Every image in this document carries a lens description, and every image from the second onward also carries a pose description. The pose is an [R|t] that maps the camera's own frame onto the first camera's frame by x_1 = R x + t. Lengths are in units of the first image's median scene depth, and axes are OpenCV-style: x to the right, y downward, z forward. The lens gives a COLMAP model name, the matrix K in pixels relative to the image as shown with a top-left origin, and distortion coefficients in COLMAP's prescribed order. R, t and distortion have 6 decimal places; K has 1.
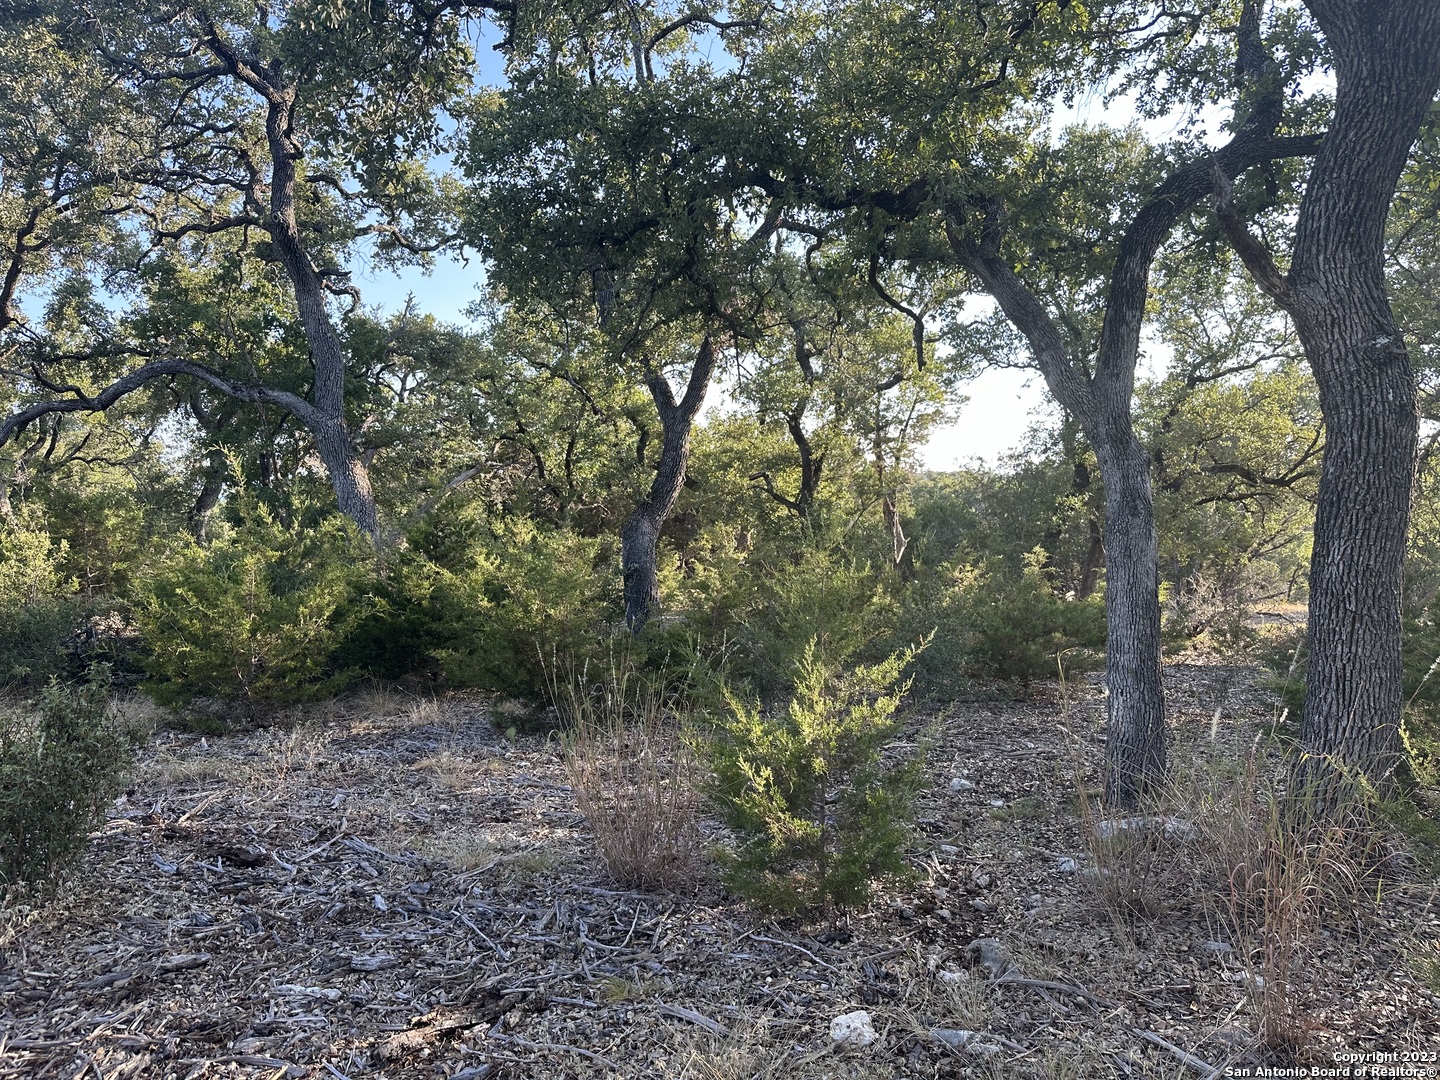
lens RADIAL K [[995.6, 0, 790.4], [0, 995.6, 545.0], [0, 0, 1]] dist [-0.026582, -0.003761]
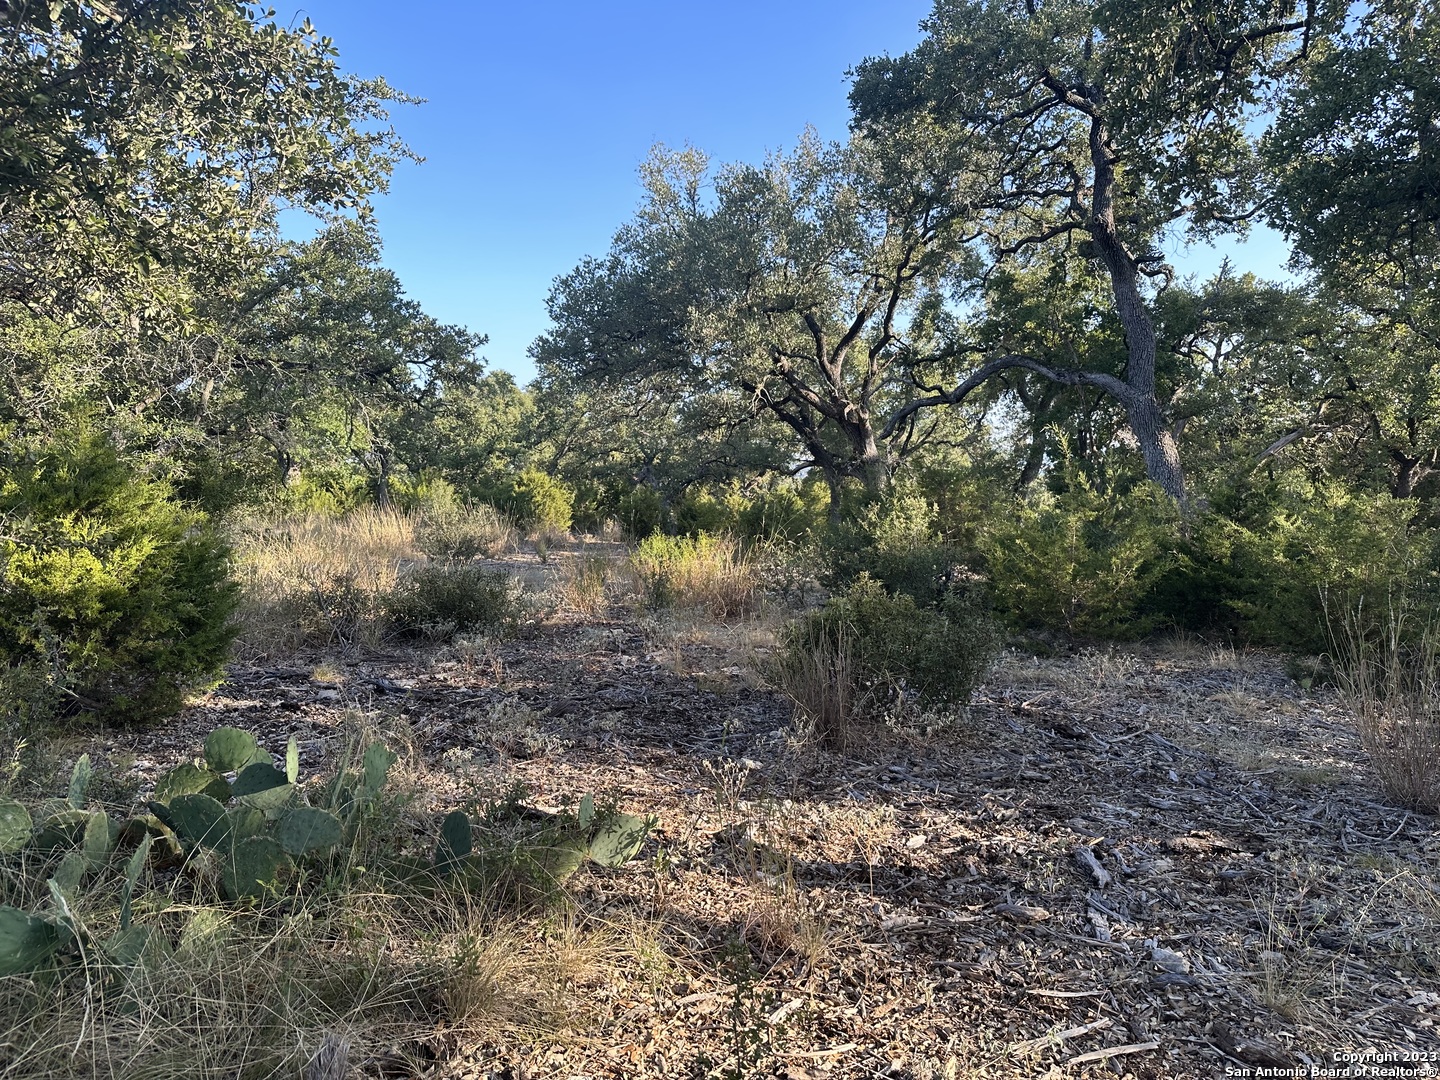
lens RADIAL K [[996.5, 0, 712.5], [0, 996.5, 544.7], [0, 0, 1]] dist [0.103072, -0.150792]
pose [[0.671641, 0.027505, -0.740366, 0.044132], [-0.007511, 0.999512, 0.030319, 0.007774], [0.740838, -0.014803, 0.671520, -0.096071]]
